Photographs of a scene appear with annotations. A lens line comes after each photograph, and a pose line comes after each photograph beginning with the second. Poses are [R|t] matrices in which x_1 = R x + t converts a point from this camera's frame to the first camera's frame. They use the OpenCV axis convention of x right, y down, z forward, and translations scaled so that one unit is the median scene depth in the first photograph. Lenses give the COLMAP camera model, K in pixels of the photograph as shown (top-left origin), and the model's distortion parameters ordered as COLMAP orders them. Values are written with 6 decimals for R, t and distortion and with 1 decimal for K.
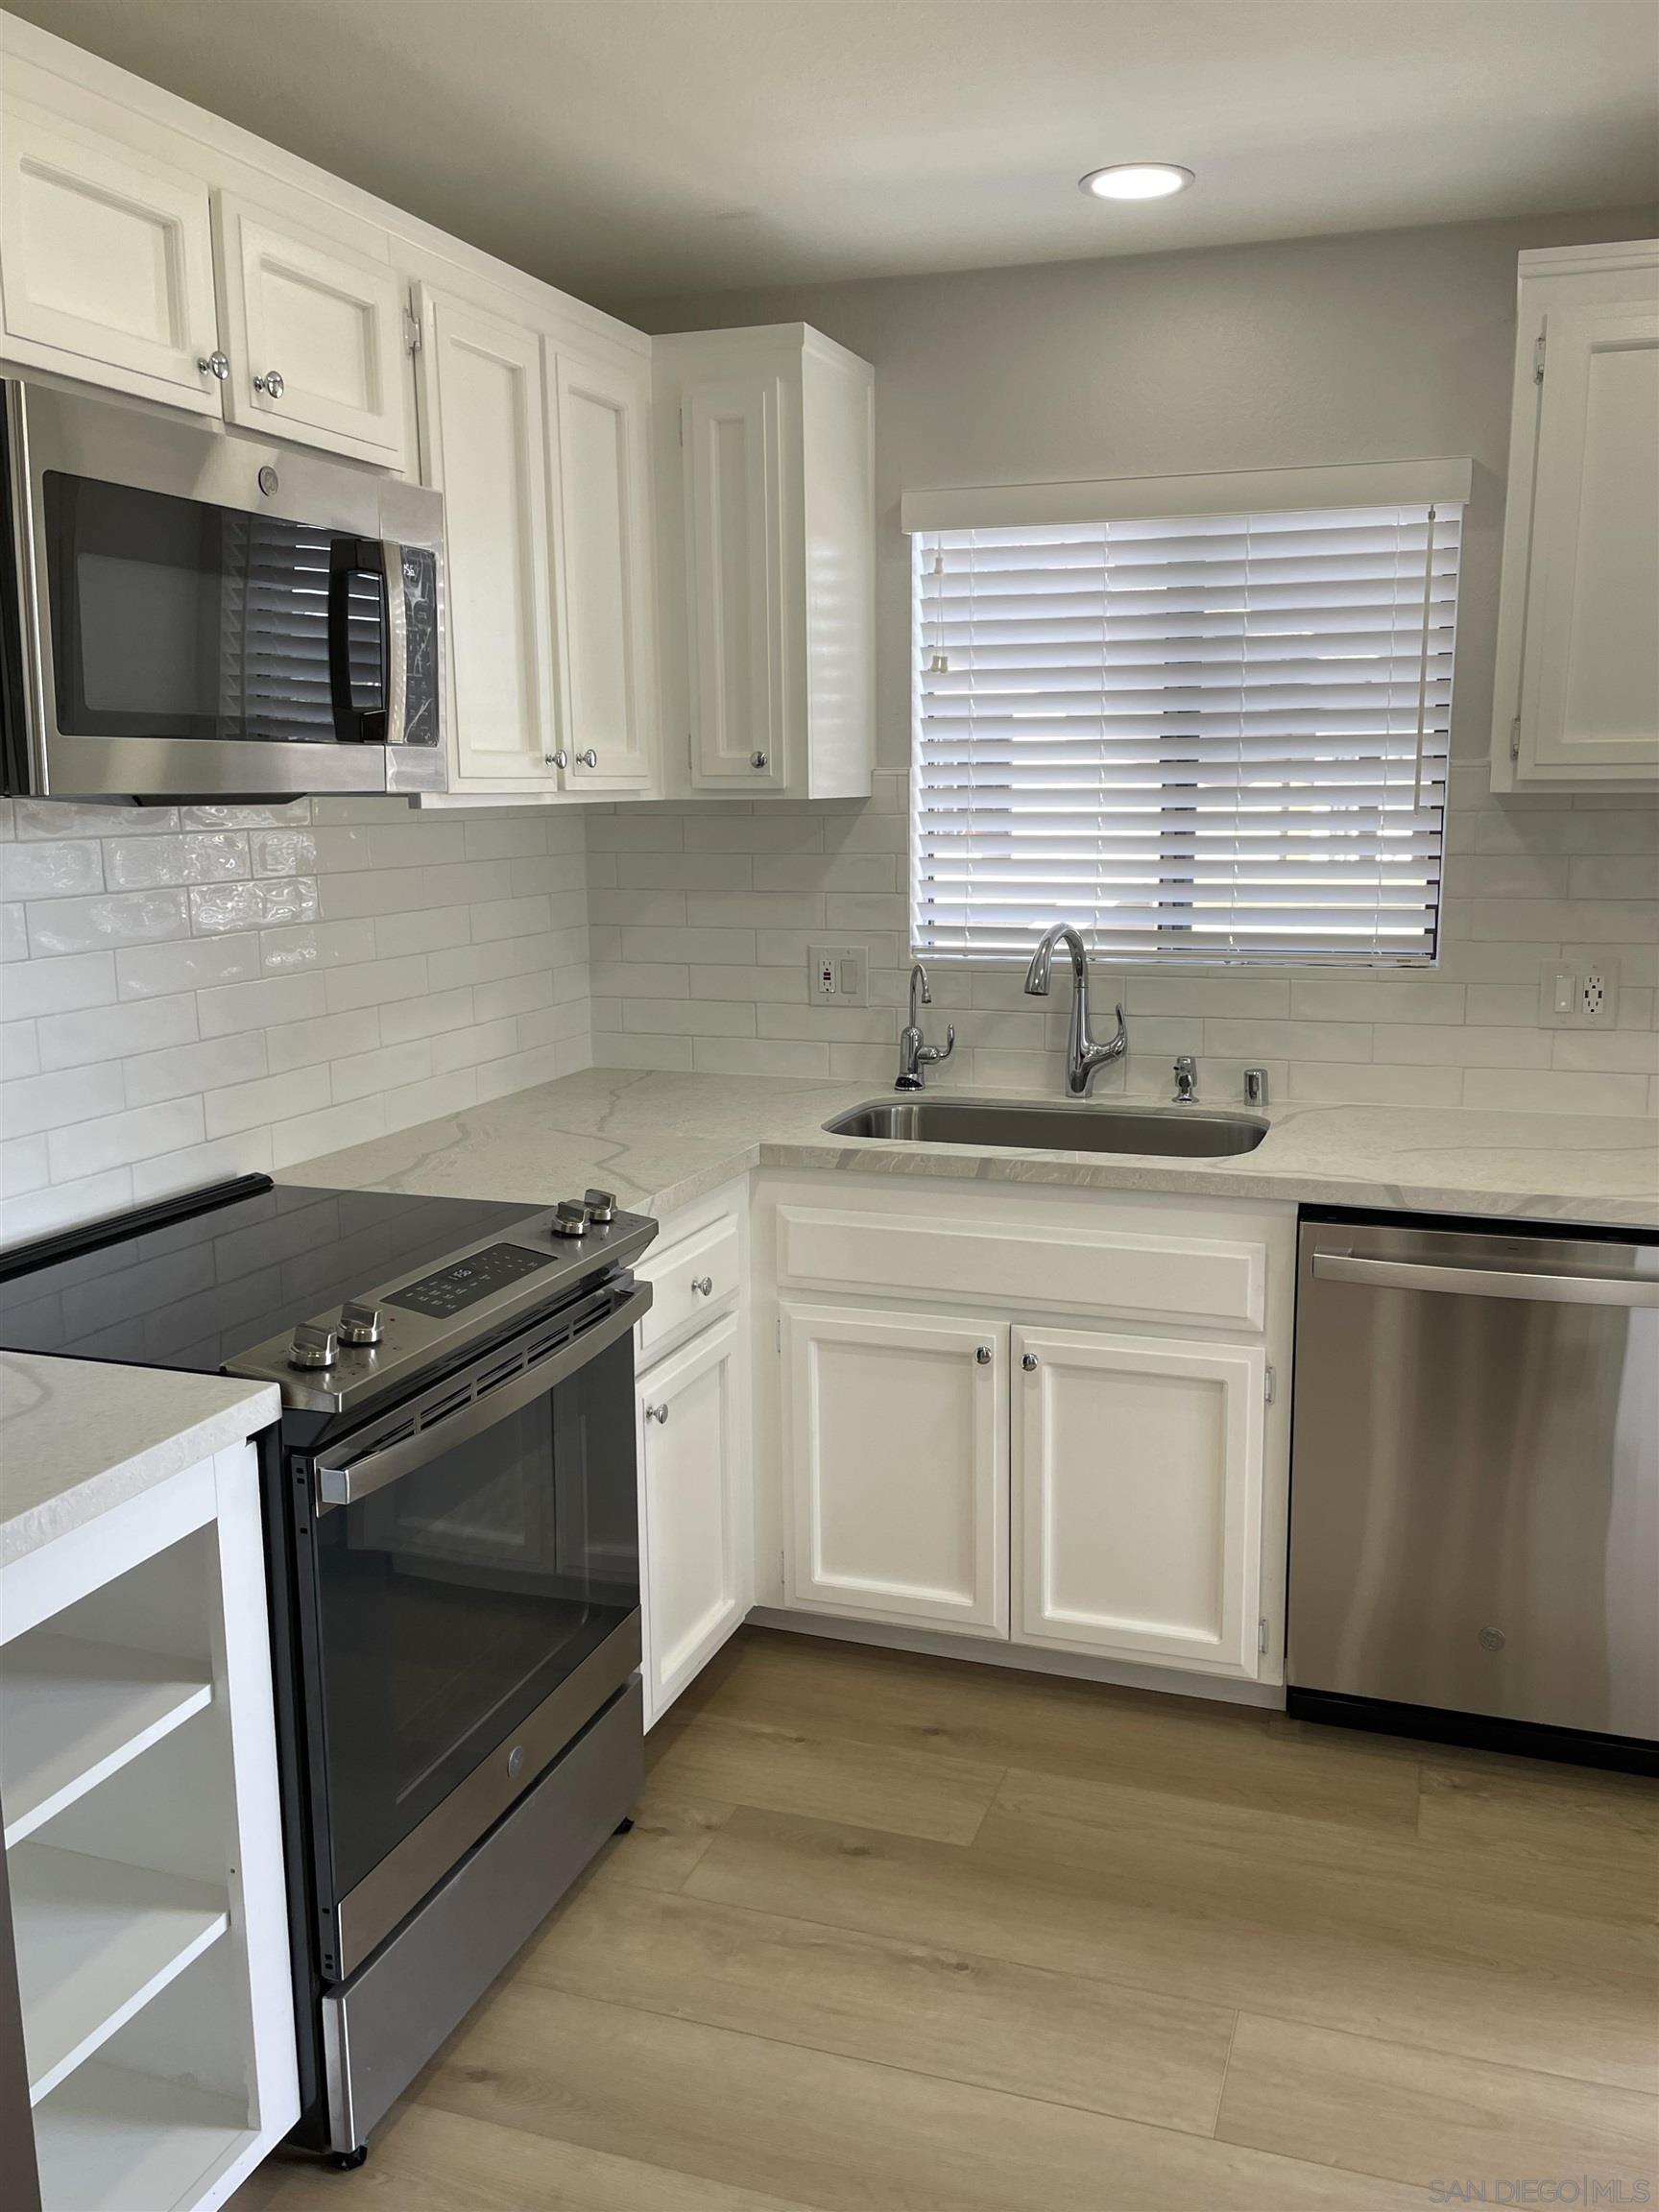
lens RADIAL K [[1840.4, 0, 862.5], [0, 1840.4, 1117.5], [0, 0, 1]] dist [0.096535, -0.144539]
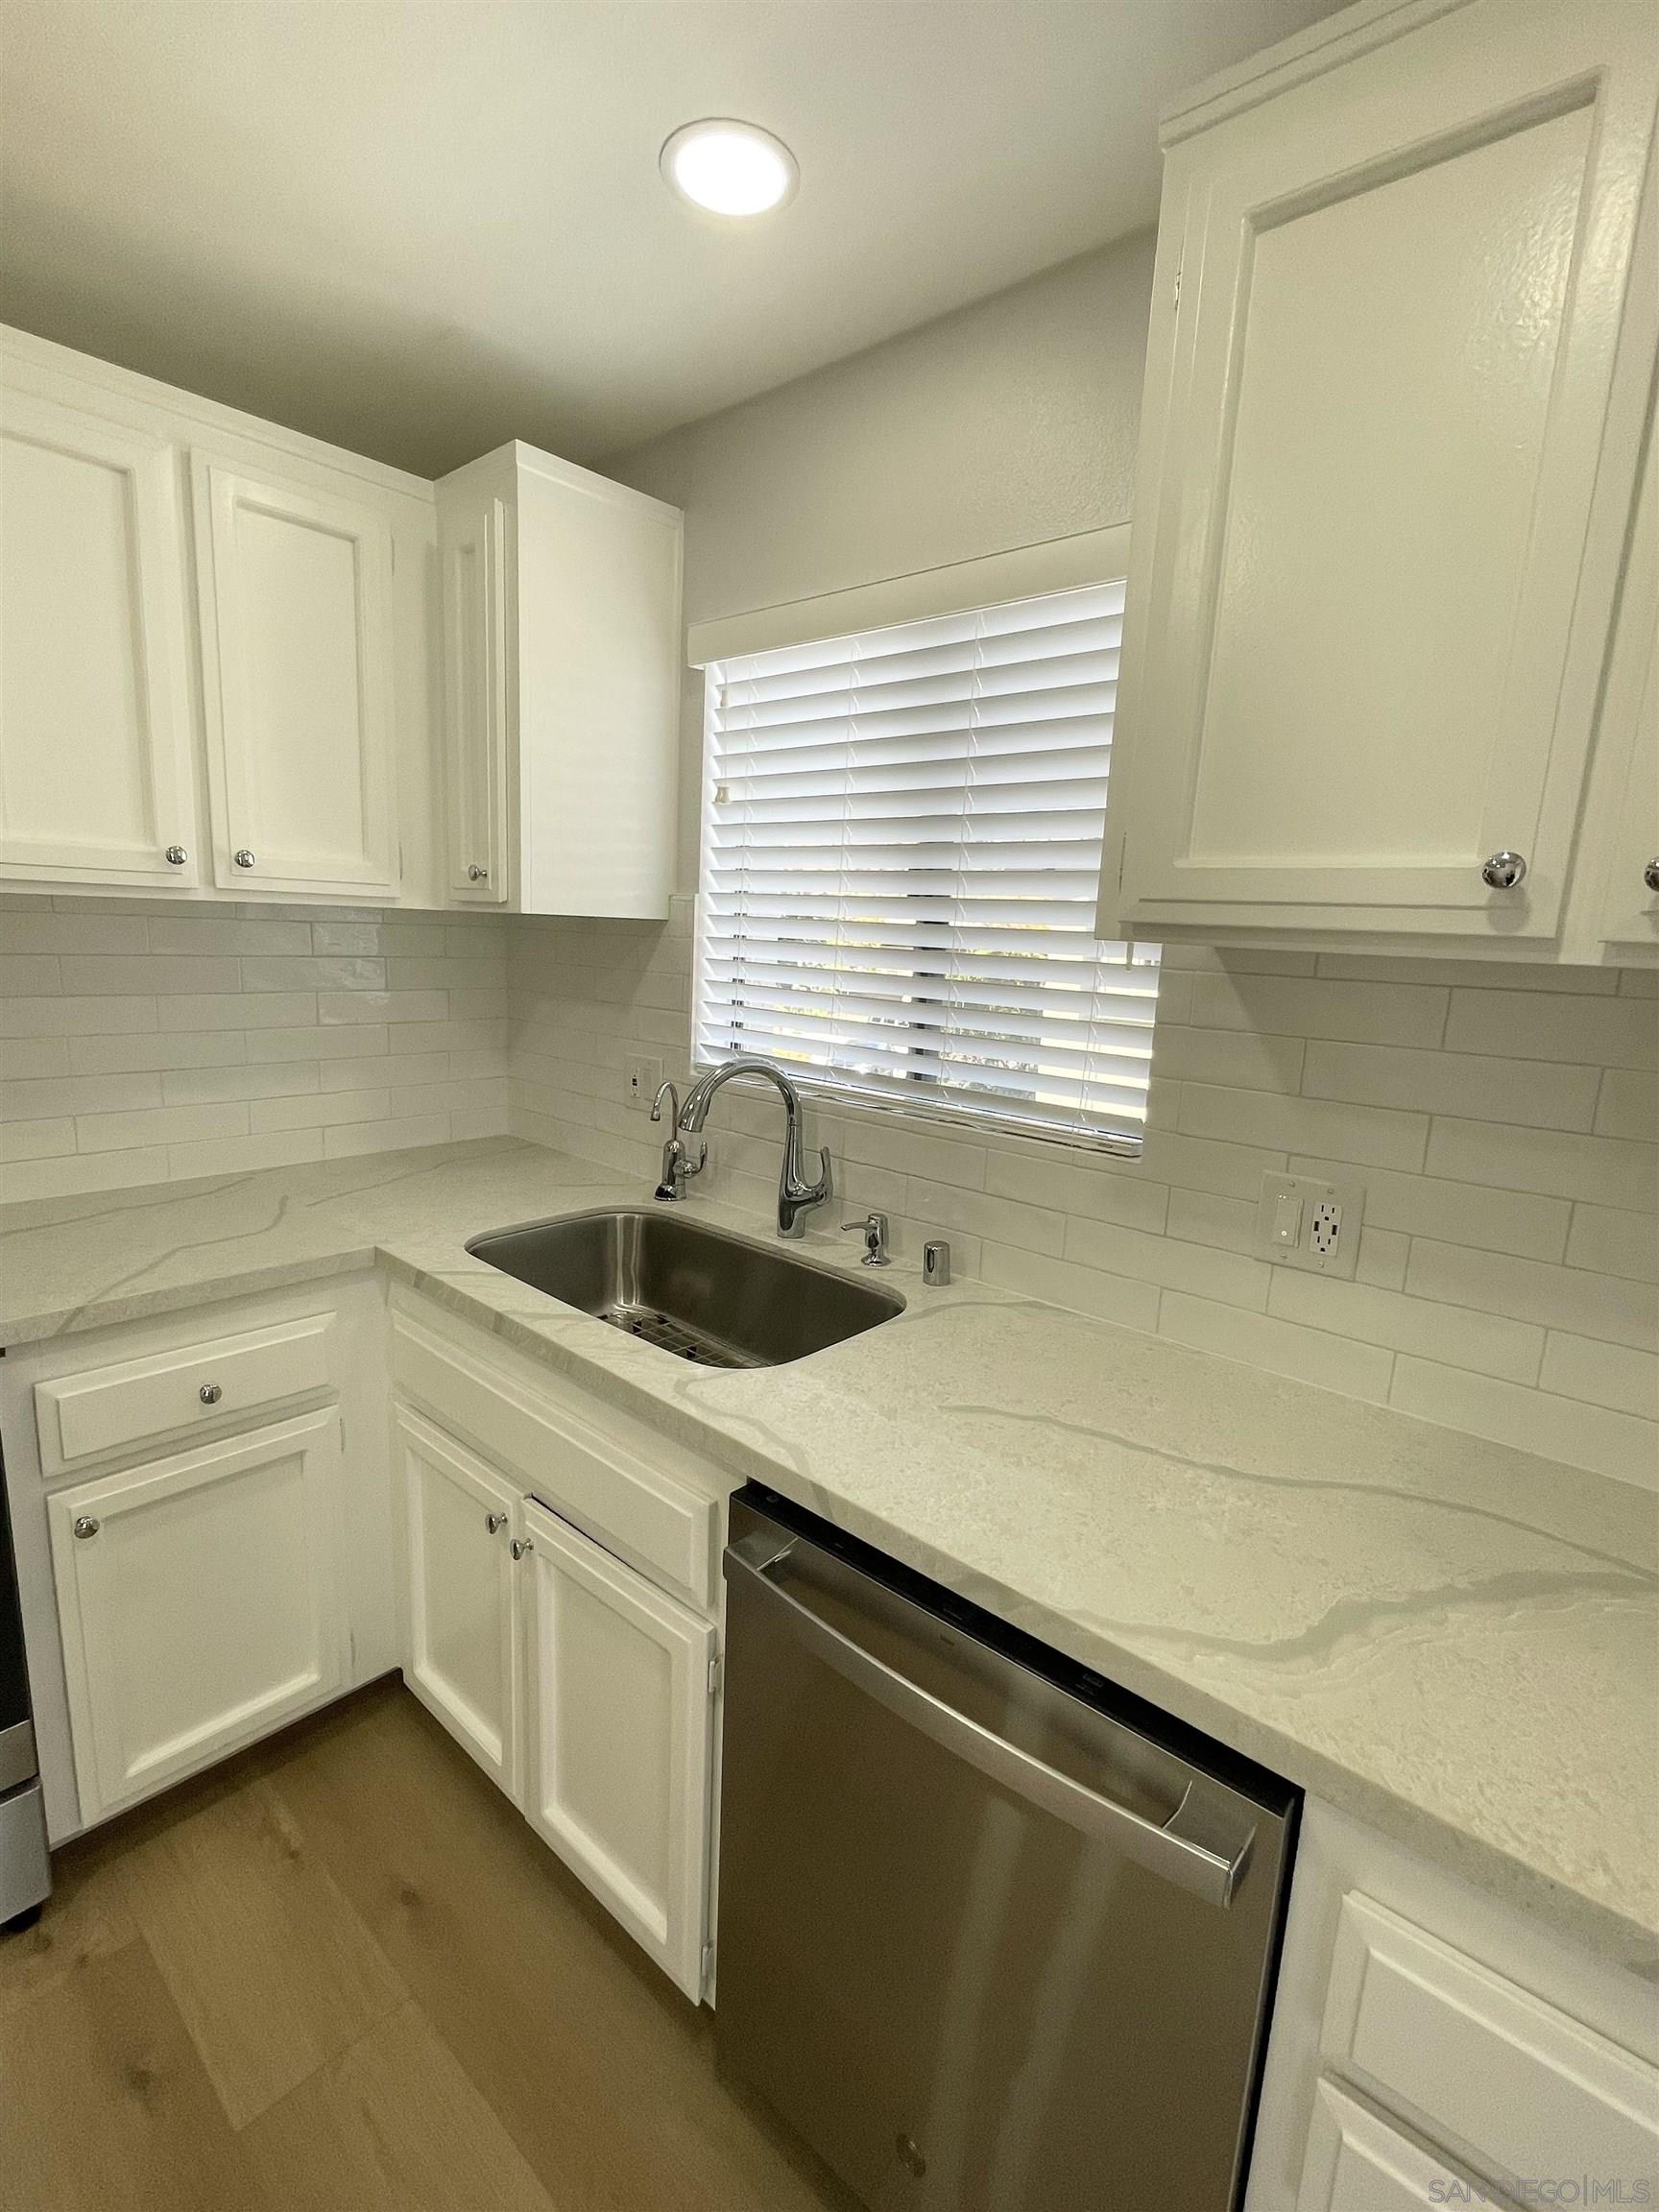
lens RADIAL K [[1014.8, 0, 829.5], [0, 1014.8, 1106.0], [0, 0, 1]] dist [-0.003065, -0.000505]
pose [[0.918065, 0.116401, -0.378955, 0.362606], [-0.121392, 0.992546, 0.010786, -0.095491], [0.377386, 0.036099, 0.925352, 0.560805]]
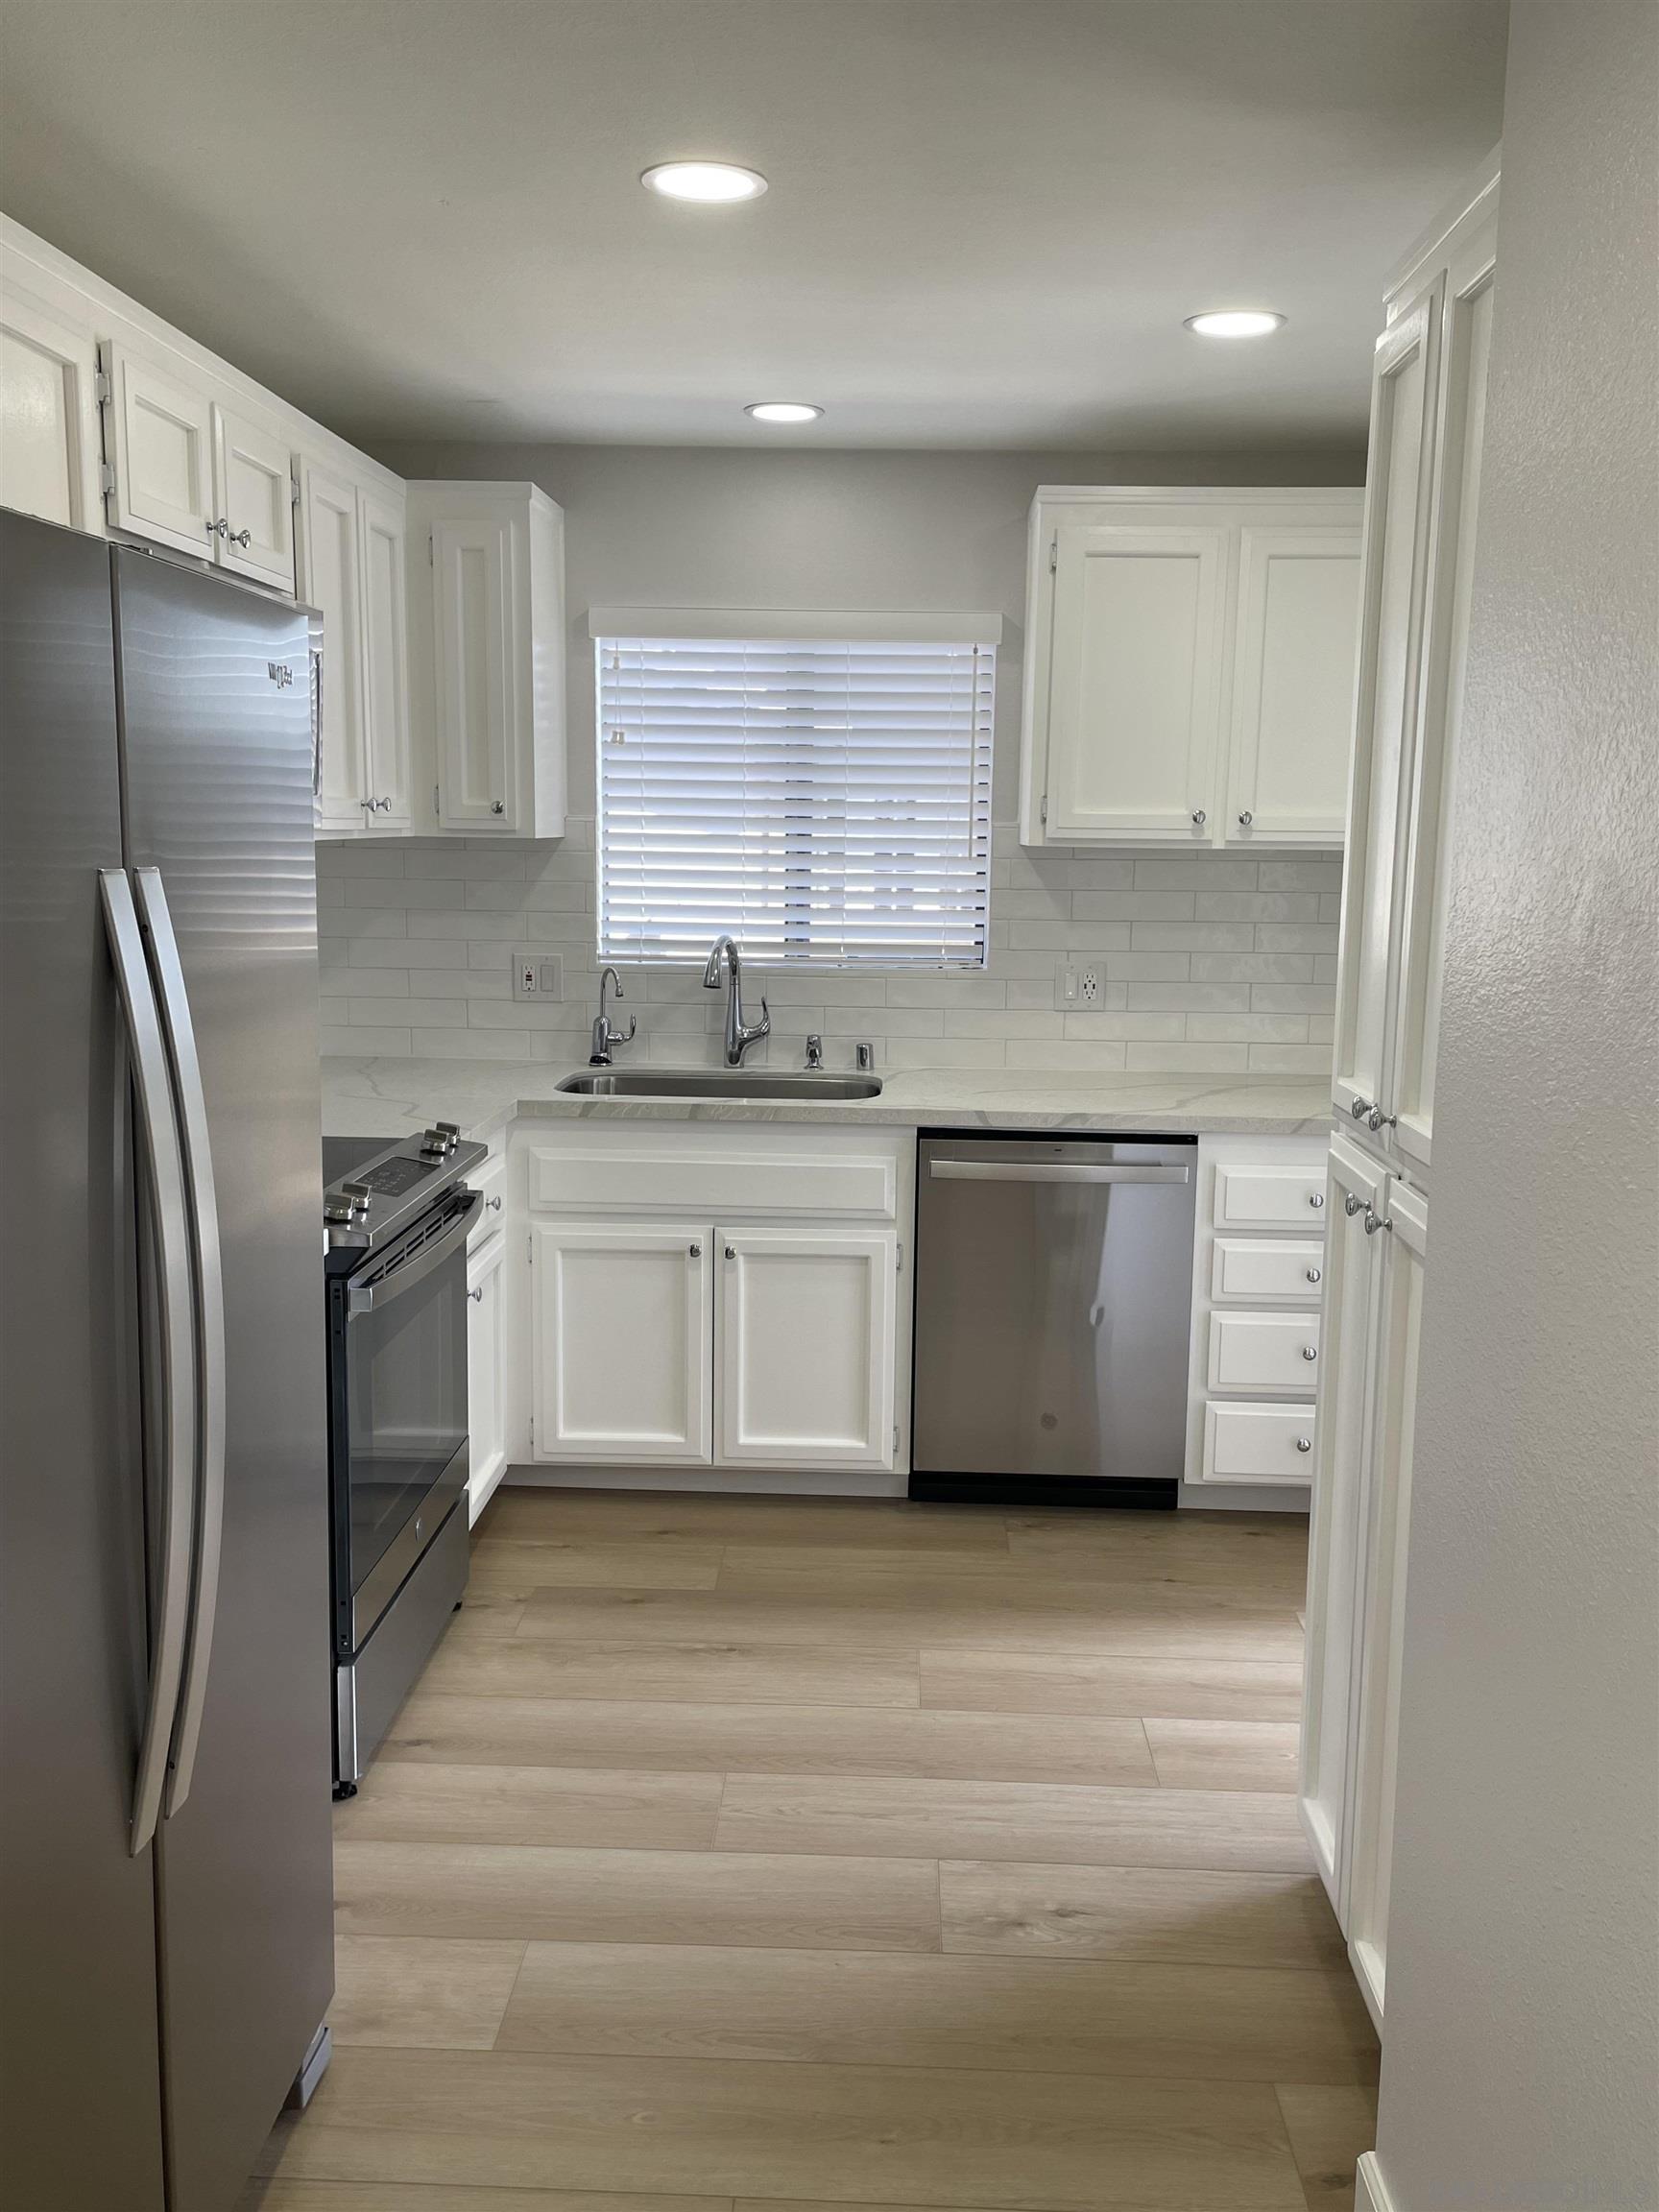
lens RADIAL K [[1840.4, 0, 862.5], [0, 1840.4, 1117.5], [0, 0, 1]] dist [0.096535, -0.144539]
pose [[0.955881, -0.025400, 0.292655, -0.199546], [0.032036, 0.999326, -0.017901, 0.056222], [-0.292004, 0.026487, 0.956050, -0.316885]]
